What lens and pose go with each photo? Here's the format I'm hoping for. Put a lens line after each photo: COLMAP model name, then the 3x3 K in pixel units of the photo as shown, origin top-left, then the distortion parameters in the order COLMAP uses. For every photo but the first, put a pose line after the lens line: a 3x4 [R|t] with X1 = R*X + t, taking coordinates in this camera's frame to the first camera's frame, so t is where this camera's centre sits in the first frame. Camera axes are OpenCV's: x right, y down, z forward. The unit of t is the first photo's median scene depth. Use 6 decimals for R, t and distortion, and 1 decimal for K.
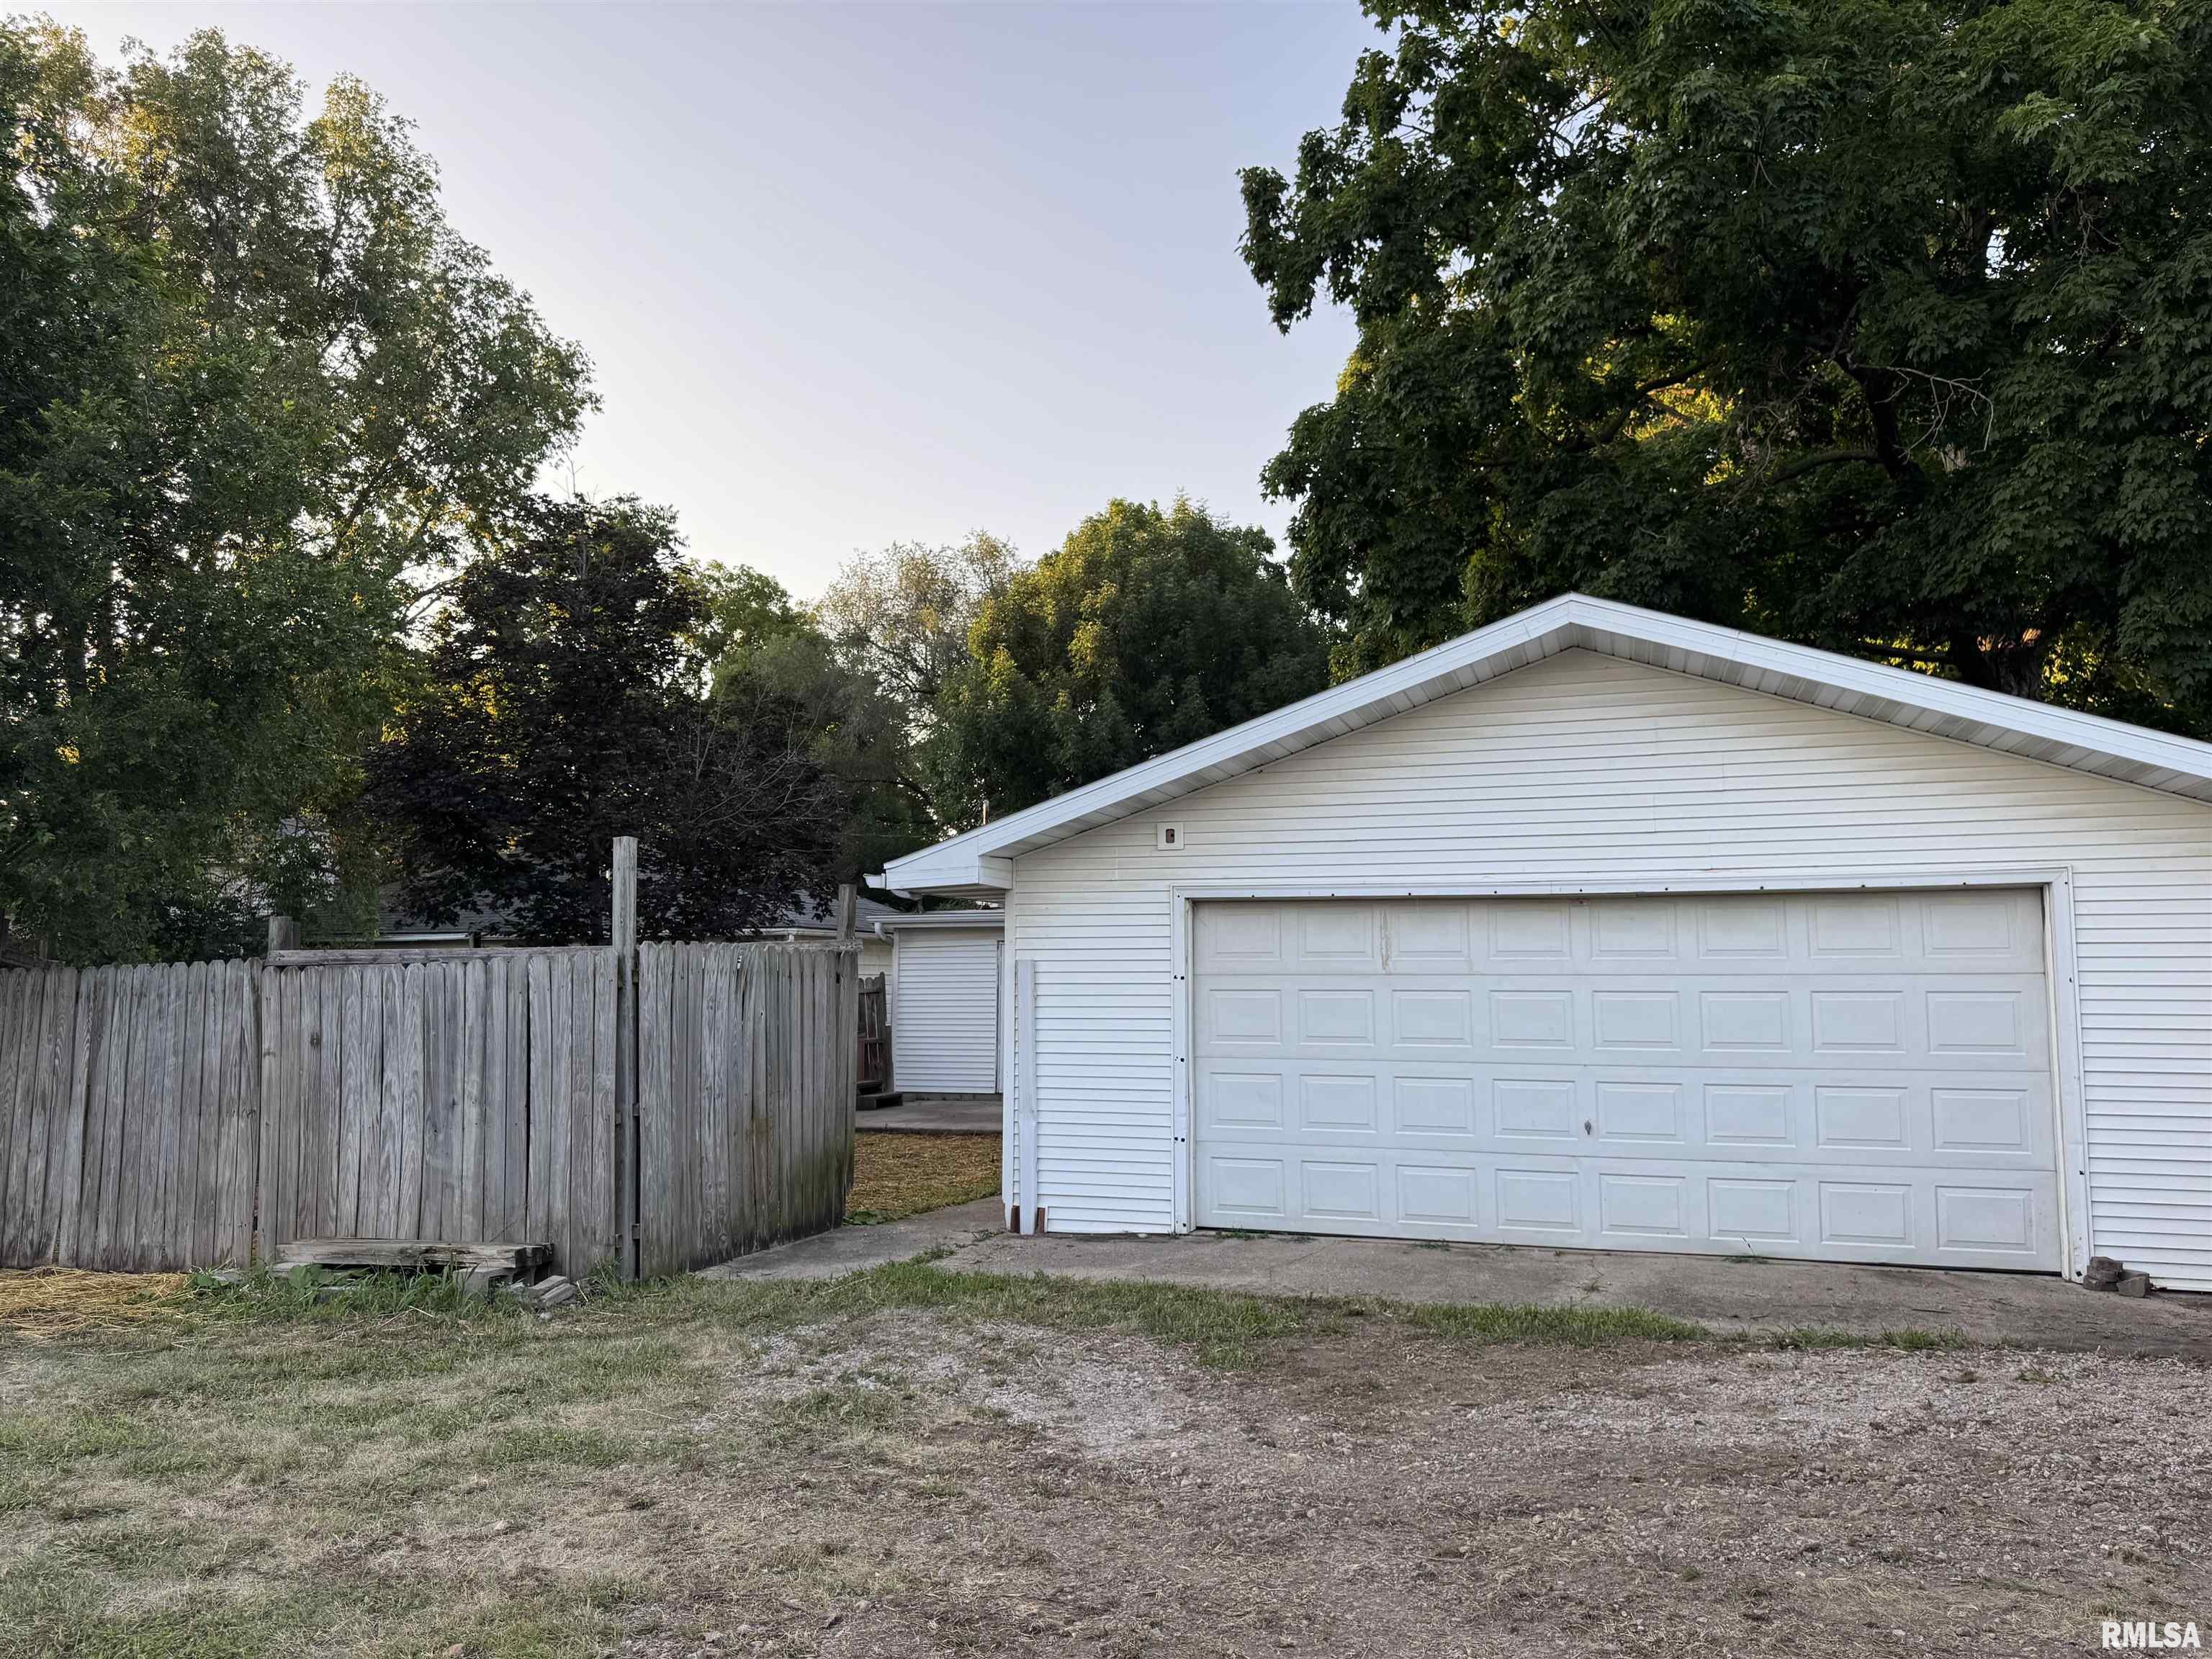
lens RADIAL K [[1556.2, 0, 1106.0], [0, 1556.2, 829.5], [0, 0, 1]] dist [0.214858, 0.000008]
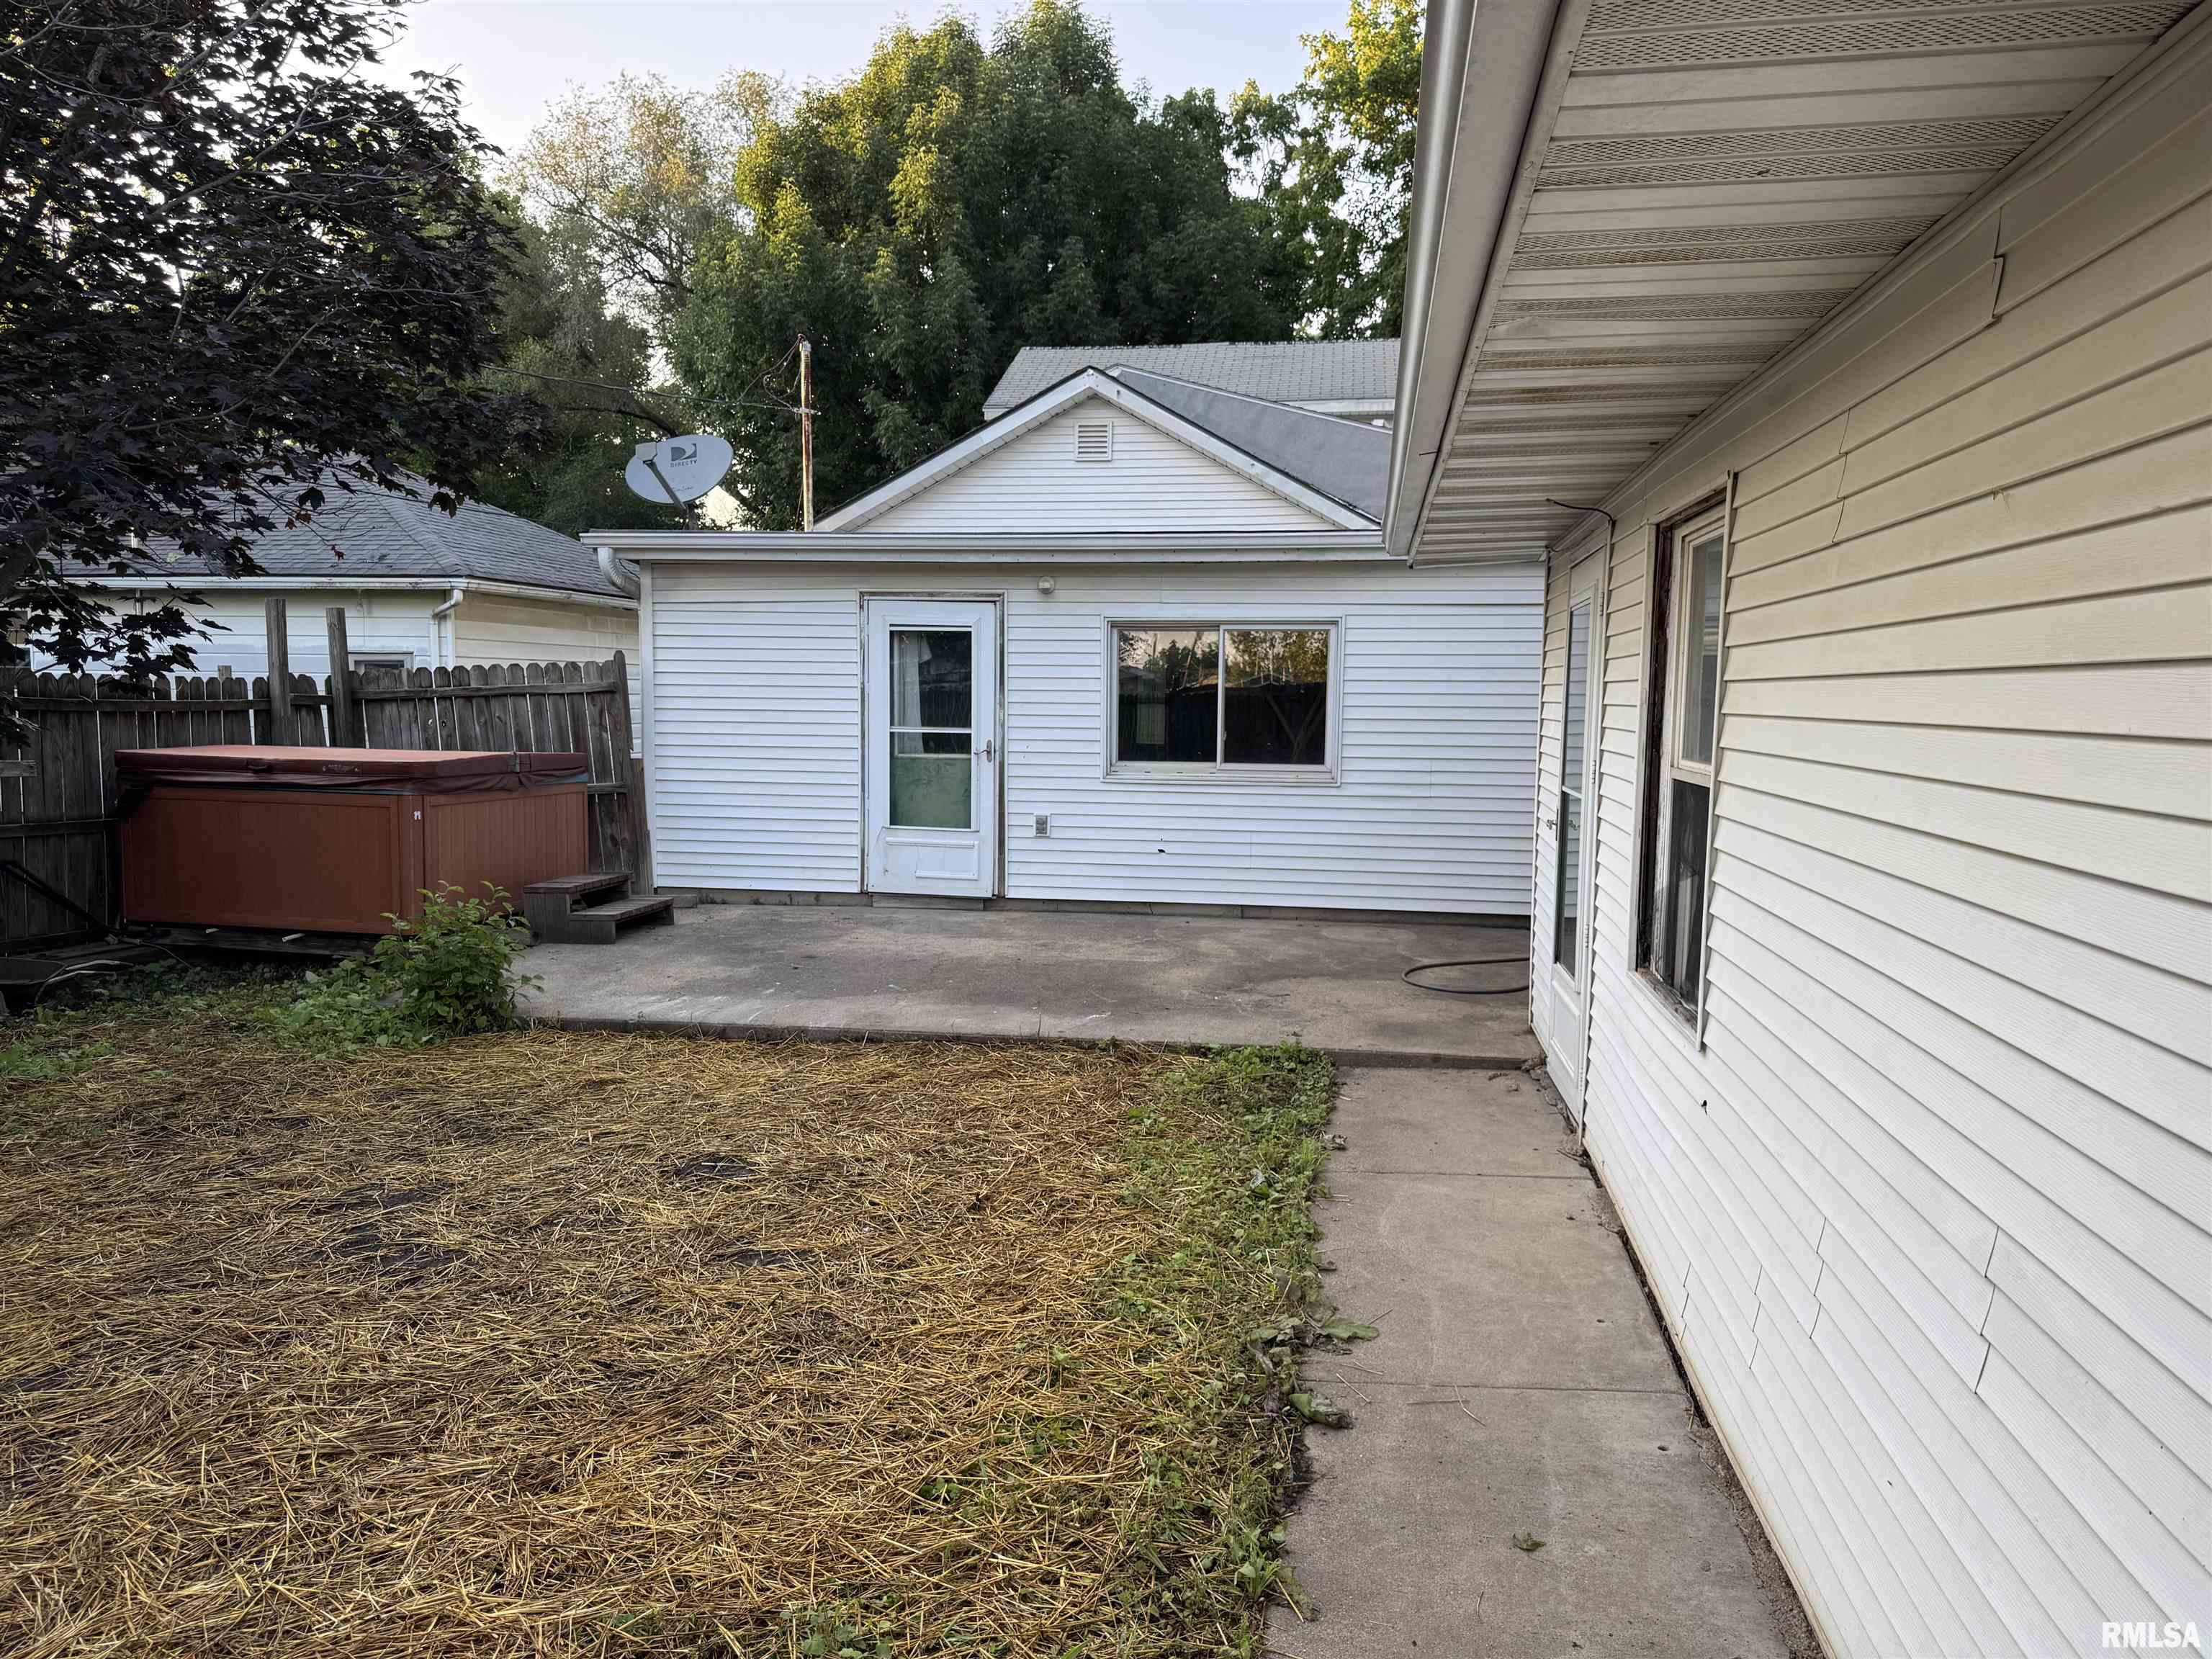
lens RADIAL K [[1532.7, 0, 1106.0], [0, 1532.7, 829.5], [0, 0, 1]] dist [0.001198, -0.000678]
pose [[0.987386, -0.009253, 0.158063, -0.039542], [-0.021164, 0.981620, 0.189670, 0.029783], [-0.156913, -0.190623, 0.969041, 0.287968]]
